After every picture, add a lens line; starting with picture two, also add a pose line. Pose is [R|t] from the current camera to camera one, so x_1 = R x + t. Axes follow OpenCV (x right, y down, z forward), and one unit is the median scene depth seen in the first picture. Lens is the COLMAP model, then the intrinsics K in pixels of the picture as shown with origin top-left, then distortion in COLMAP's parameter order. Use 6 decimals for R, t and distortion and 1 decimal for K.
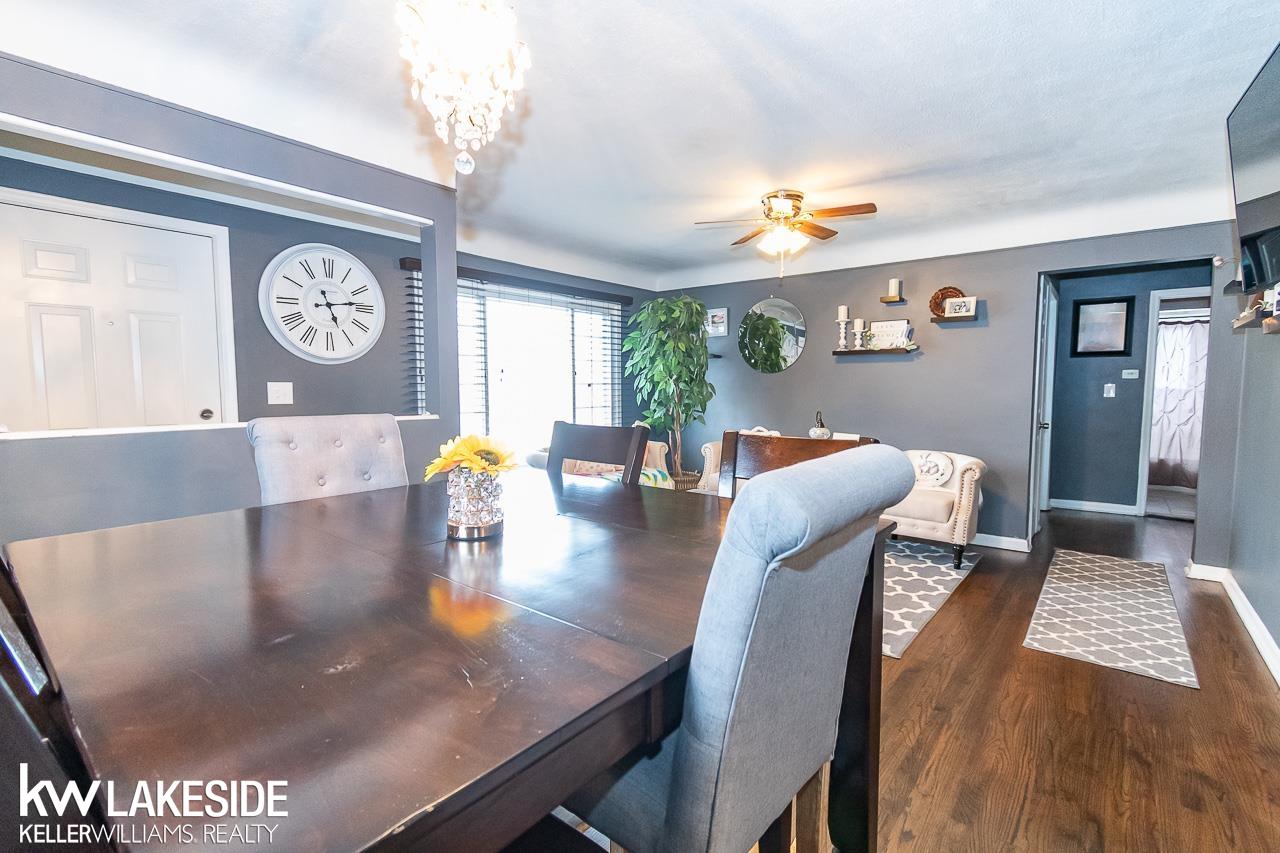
lens RADIAL K [[579.6, 0, 640.0], [0, 579.6, 426.5], [0, 0, 1]] dist [0.002851, 0.000115]
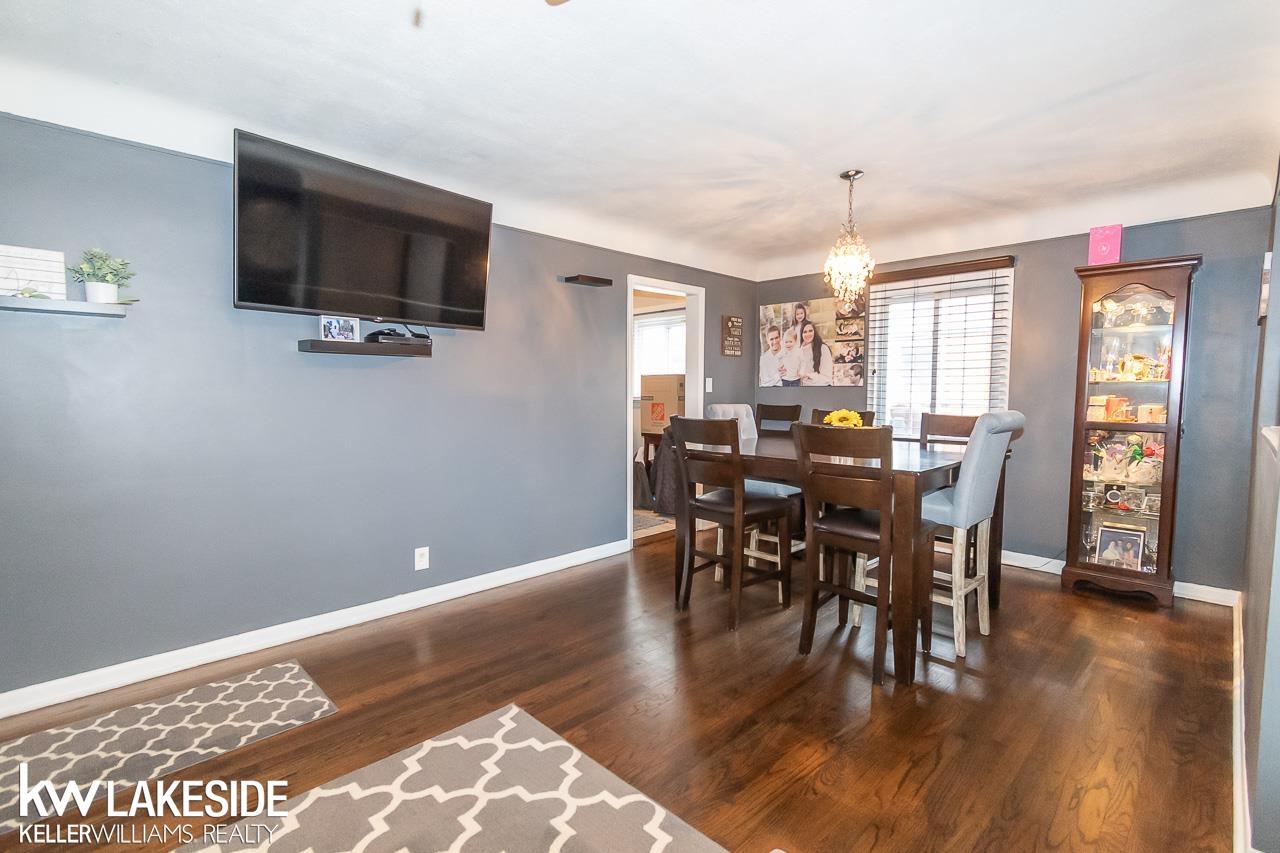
lens RADIAL K [[579.6, 0, 640.0], [0, 579.6, 426.5], [0, 0, 1]] dist [0.002851, 0.000115]
pose [[-0.992689, -0.014781, 0.119792, 0.093438], [0.001637, 0.990734, 0.135808, -0.078896], [-0.120689, 0.135011, -0.983466, 1.057468]]
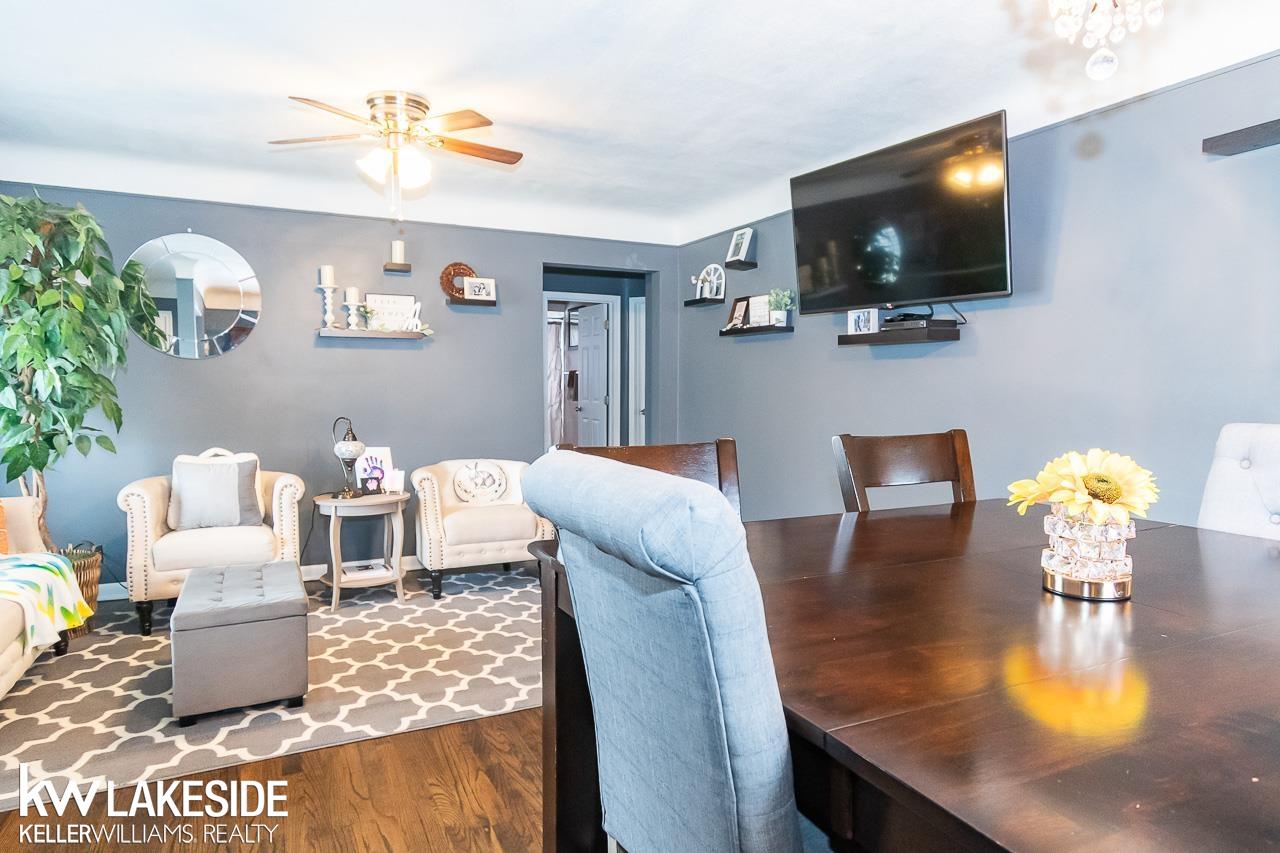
lens RADIAL K [[762.9, 0, 640.0], [0, 762.9, 426.5], [0, 0, 1]] dist [0.002541, 0.000627]
pose [[0.421796, -0.052655, 0.905161, -0.383167], [0.060553, 0.997719, 0.029822, -0.022573], [-0.904667, 0.042232, 0.424022, 0.318826]]
